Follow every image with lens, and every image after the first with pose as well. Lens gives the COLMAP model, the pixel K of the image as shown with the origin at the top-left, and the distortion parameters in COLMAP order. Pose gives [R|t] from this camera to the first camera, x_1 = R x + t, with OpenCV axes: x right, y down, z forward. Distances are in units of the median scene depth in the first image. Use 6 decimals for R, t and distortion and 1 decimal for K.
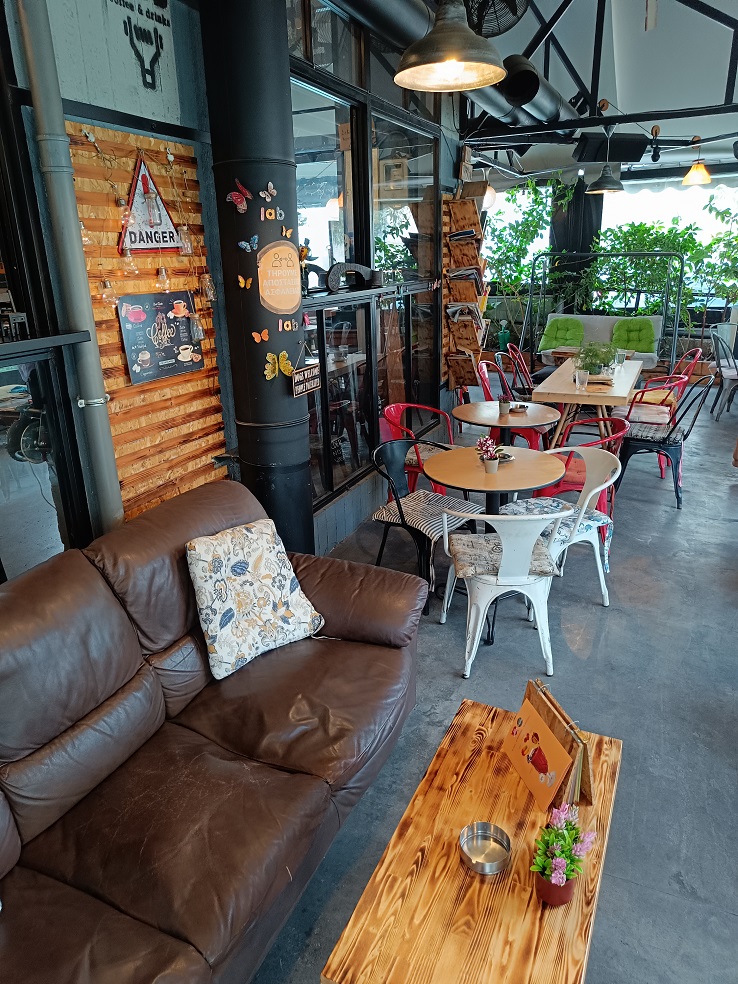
lens RADIAL K [[692.3, 0, 369.0], [0, 692.3, 492.0], [0, 0, 1]] dist [0.003508, 0.005765]
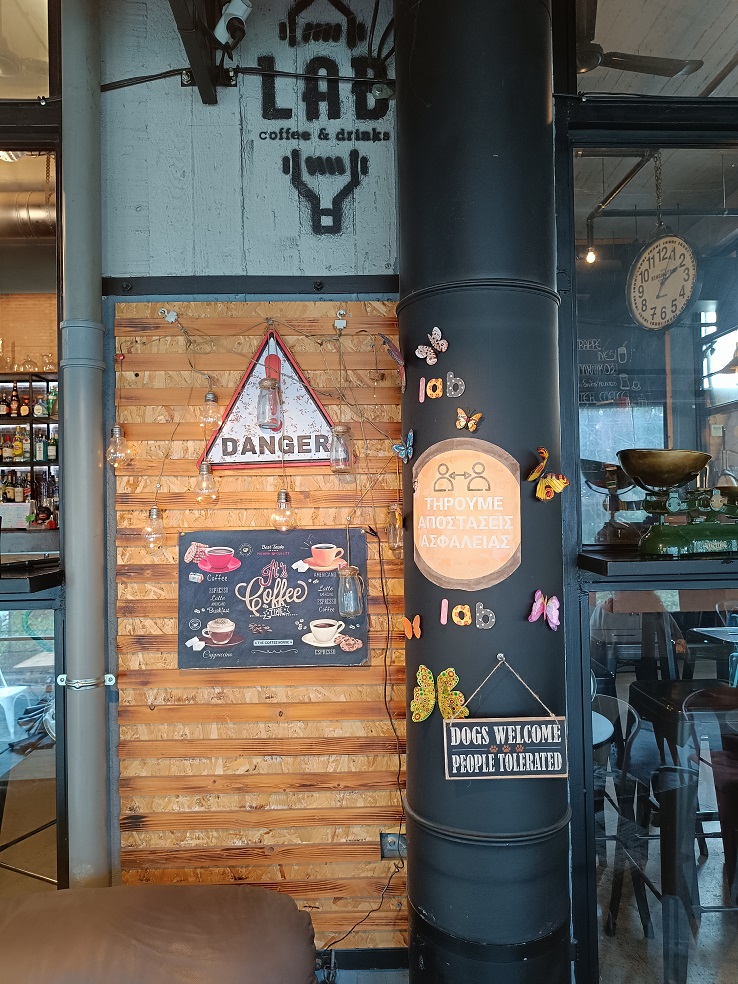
lens RADIAL K [[692.3, 0, 369.0], [0, 692.3, 492.0], [0, 0, 1]] dist [0.003508, 0.005765]
pose [[0.439319, 0.003855, -0.898323, 0.281374], [-0.284731, 0.949029, -0.135174, -0.257351], [0.852013, 0.315165, 0.418024, 0.795070]]
